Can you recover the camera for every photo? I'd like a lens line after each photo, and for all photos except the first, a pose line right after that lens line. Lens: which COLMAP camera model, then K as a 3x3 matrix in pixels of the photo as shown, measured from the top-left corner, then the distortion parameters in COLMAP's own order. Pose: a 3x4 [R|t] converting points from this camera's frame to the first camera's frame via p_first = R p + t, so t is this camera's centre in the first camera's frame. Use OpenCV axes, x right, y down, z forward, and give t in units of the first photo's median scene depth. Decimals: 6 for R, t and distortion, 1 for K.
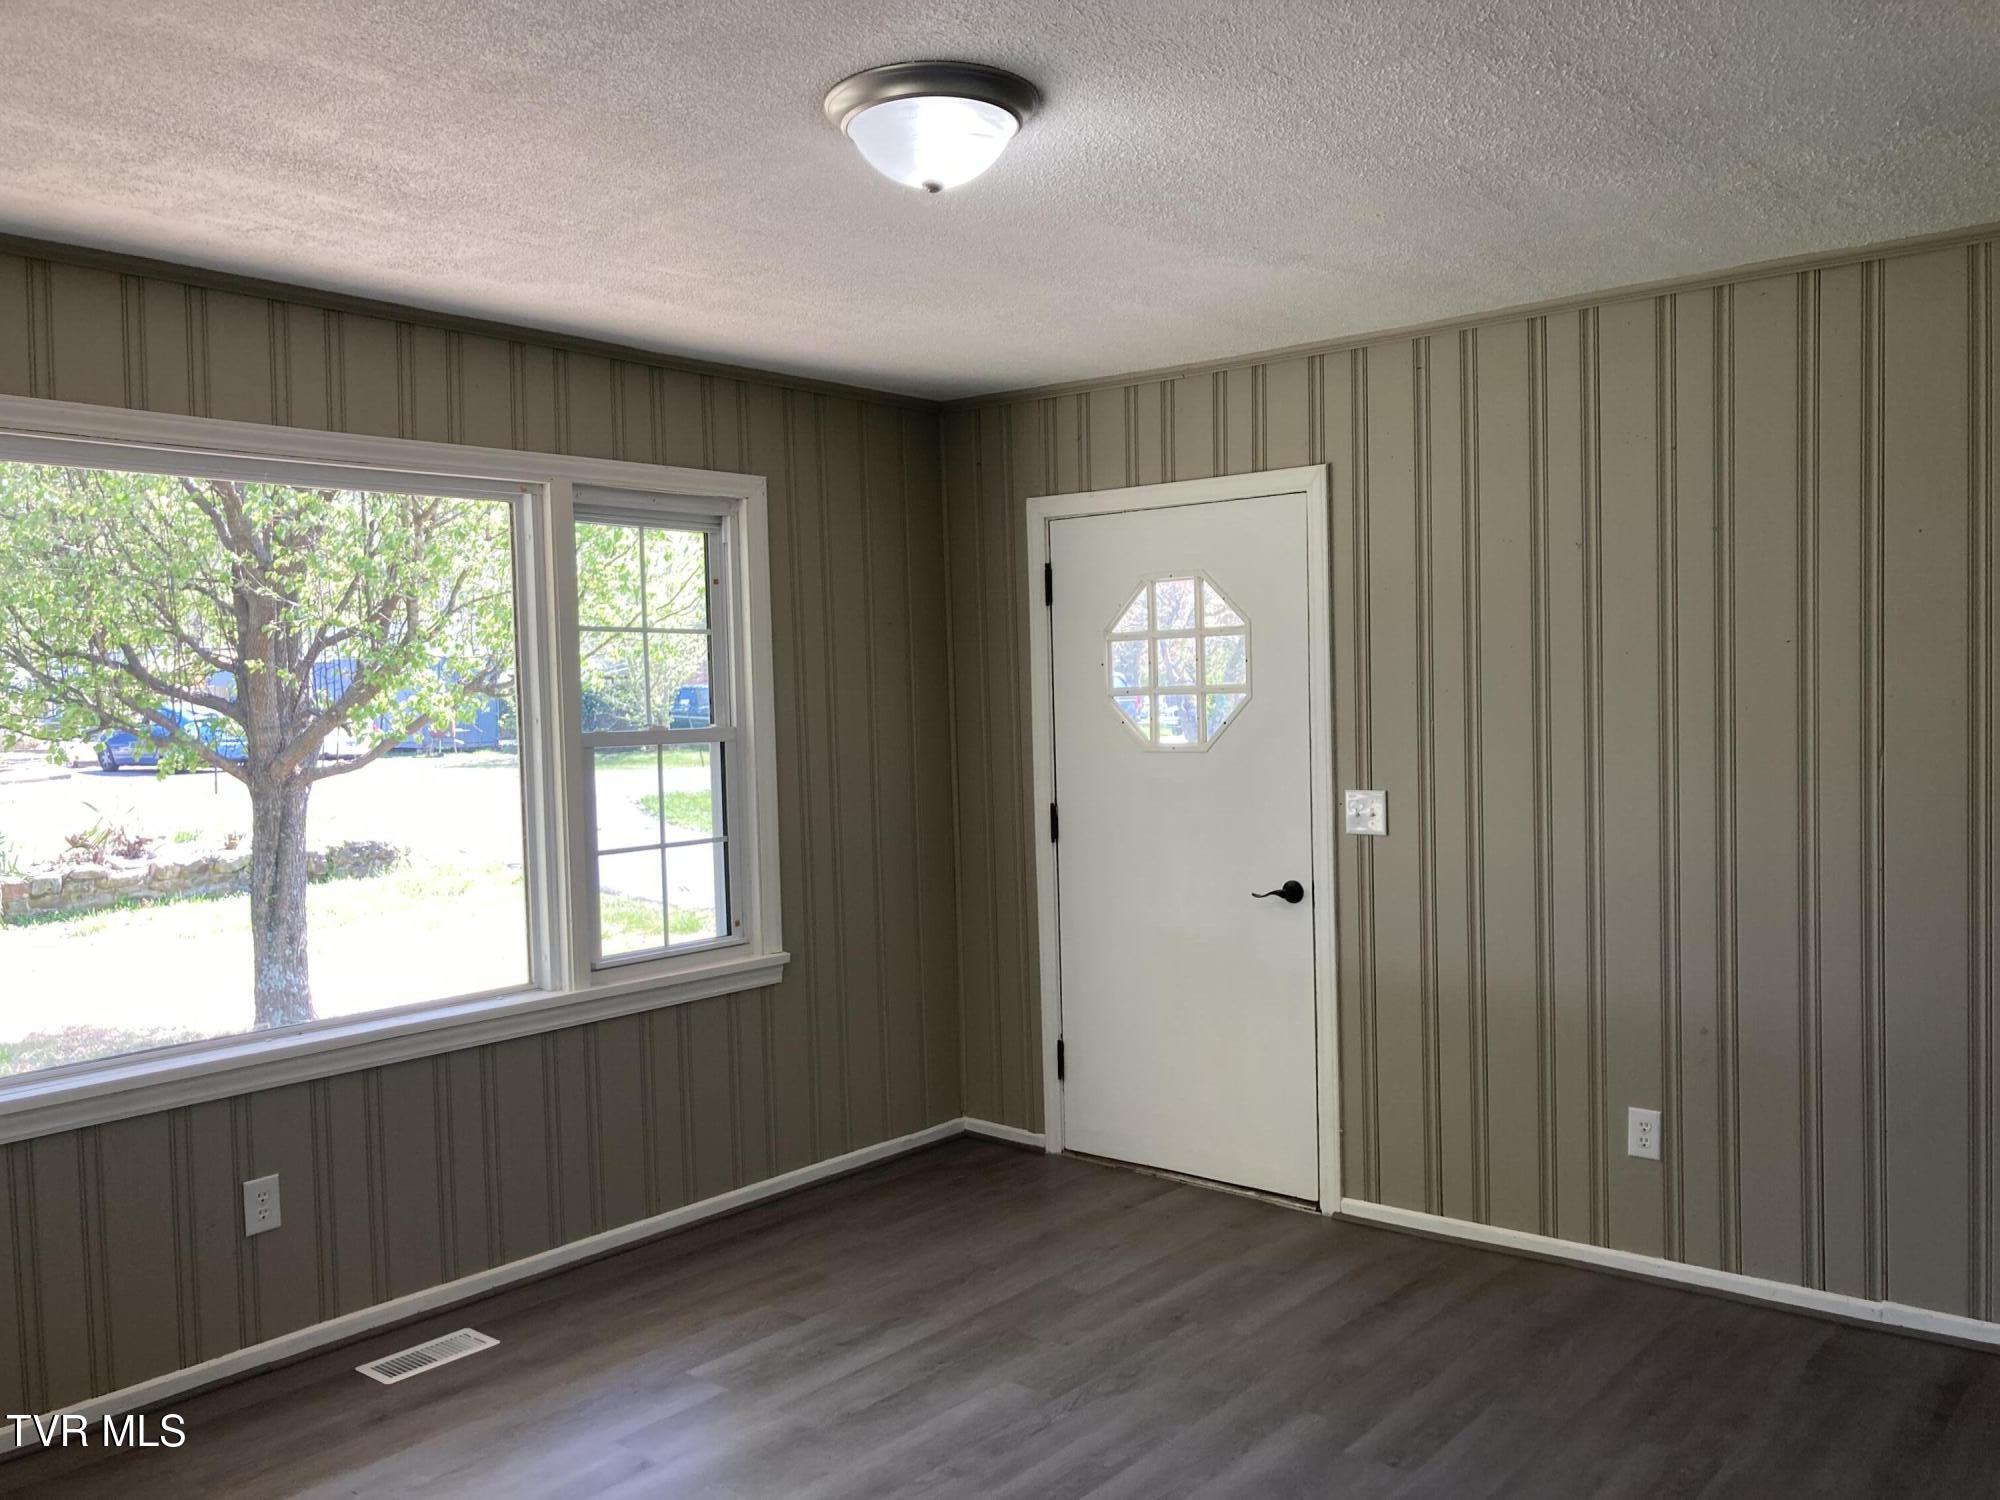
lens RADIAL K [[1634.6, 0, 1006.4], [0, 1634.6, 752.6], [0, 0, 1]] dist [0.029276, -0.036811]
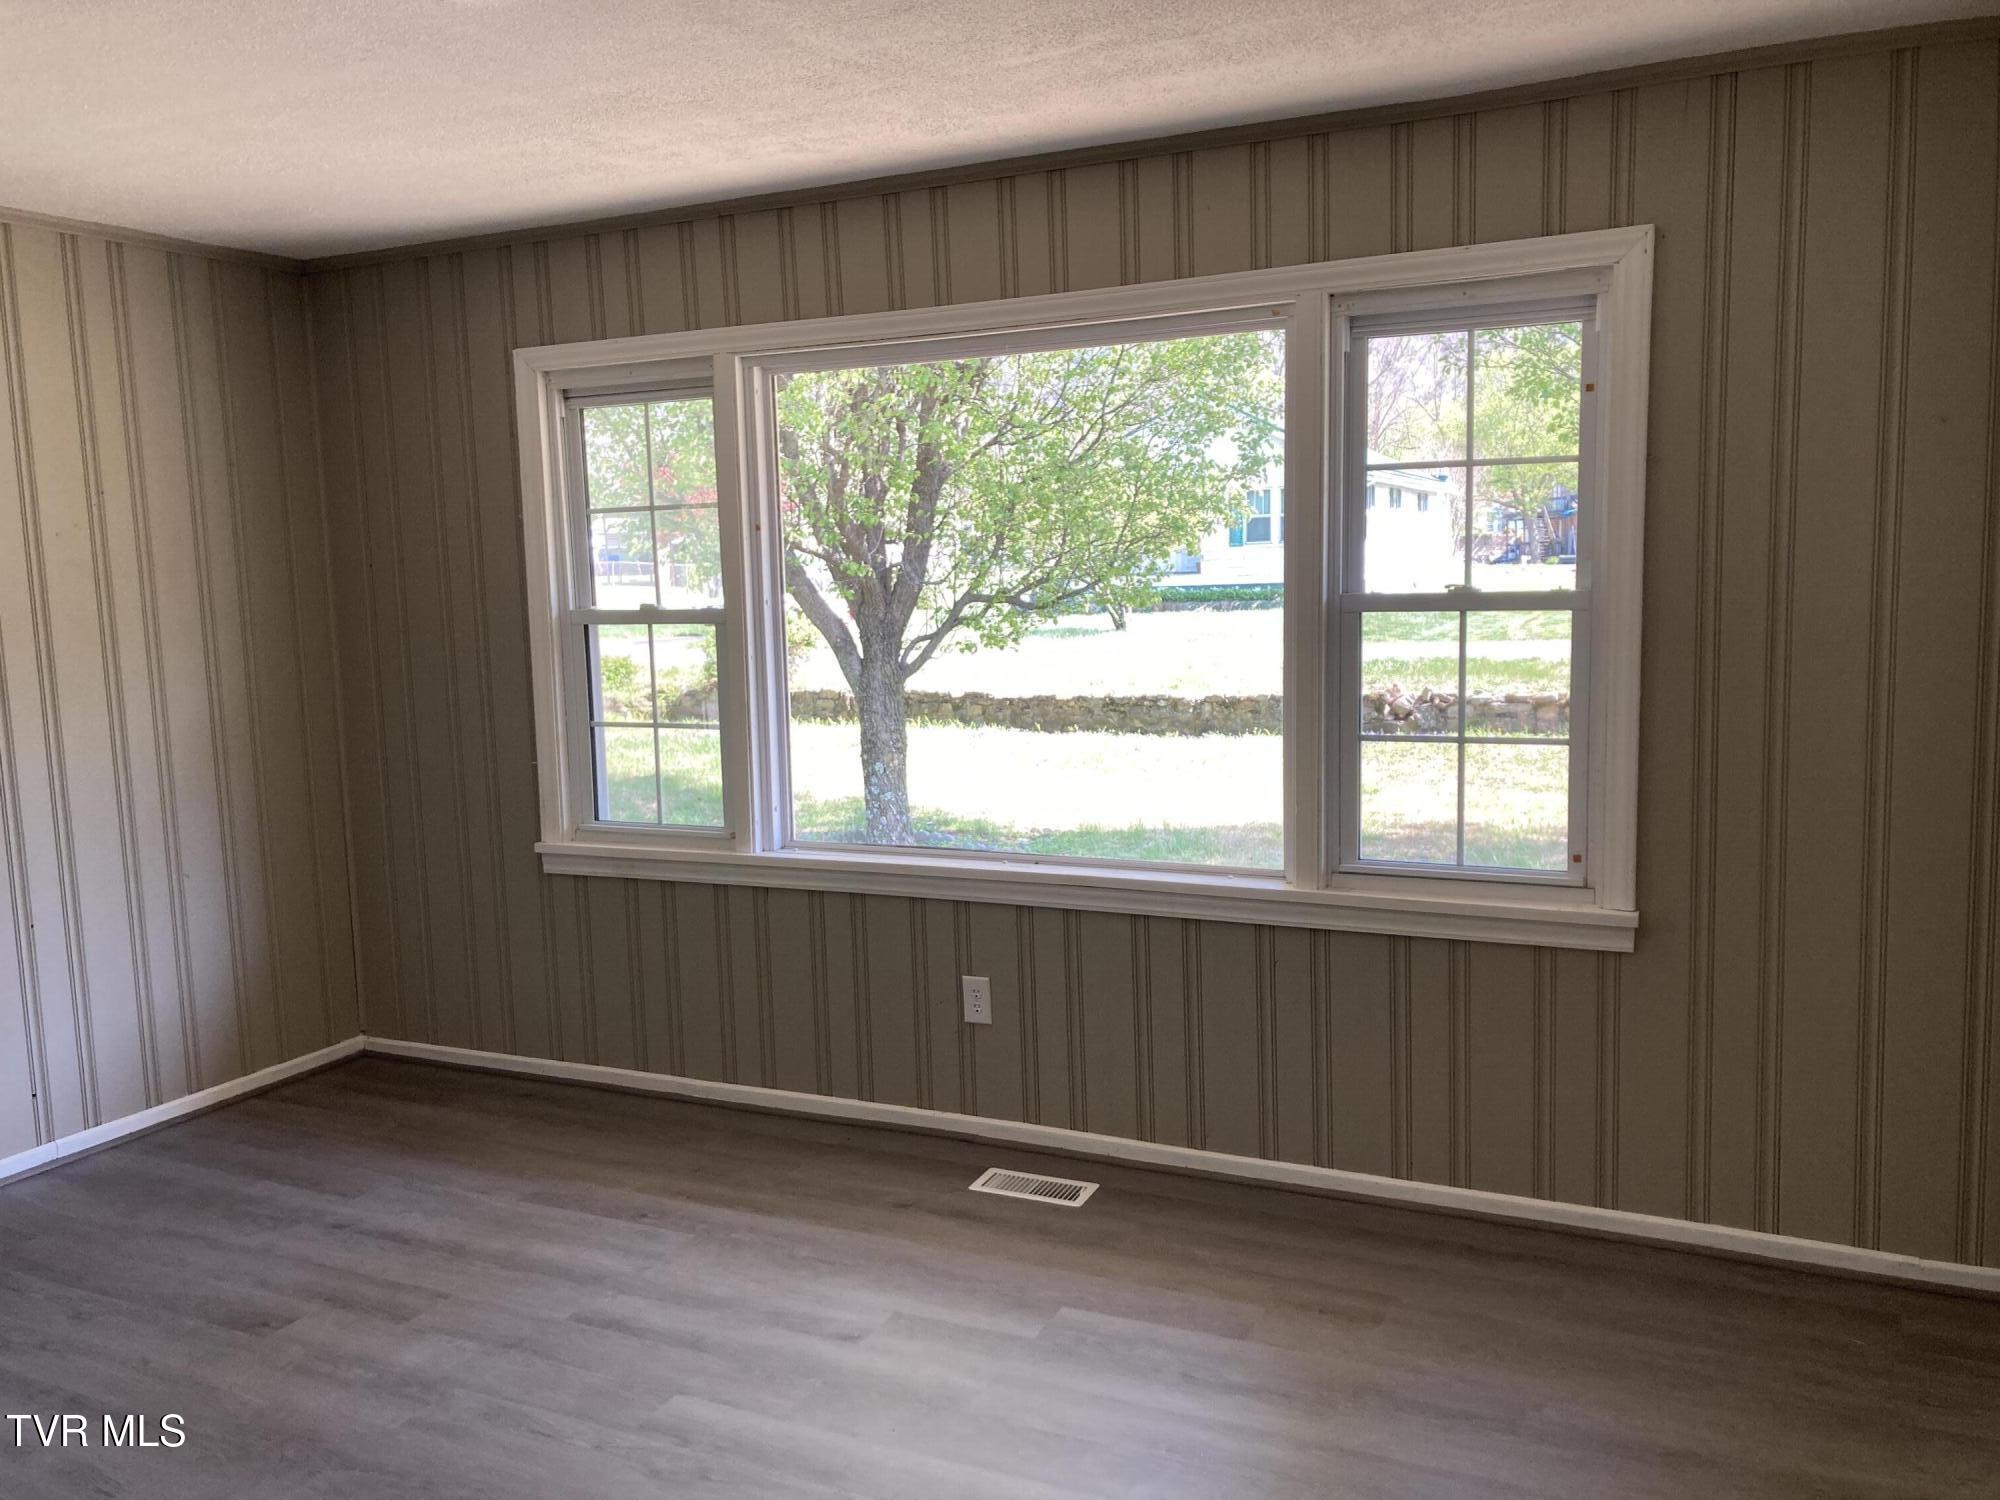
lens RADIAL K [[1634.6, 0, 1006.8], [0, 1634.6, 742.6], [0, 0, 1]] dist [0.029276, -0.036811]
pose [[0.235627, 0.125149, -0.963752, 0.600573], [-0.015528, 0.992032, 0.125025, -0.044201], [0.971719, -0.014494, 0.235693, 0.719111]]
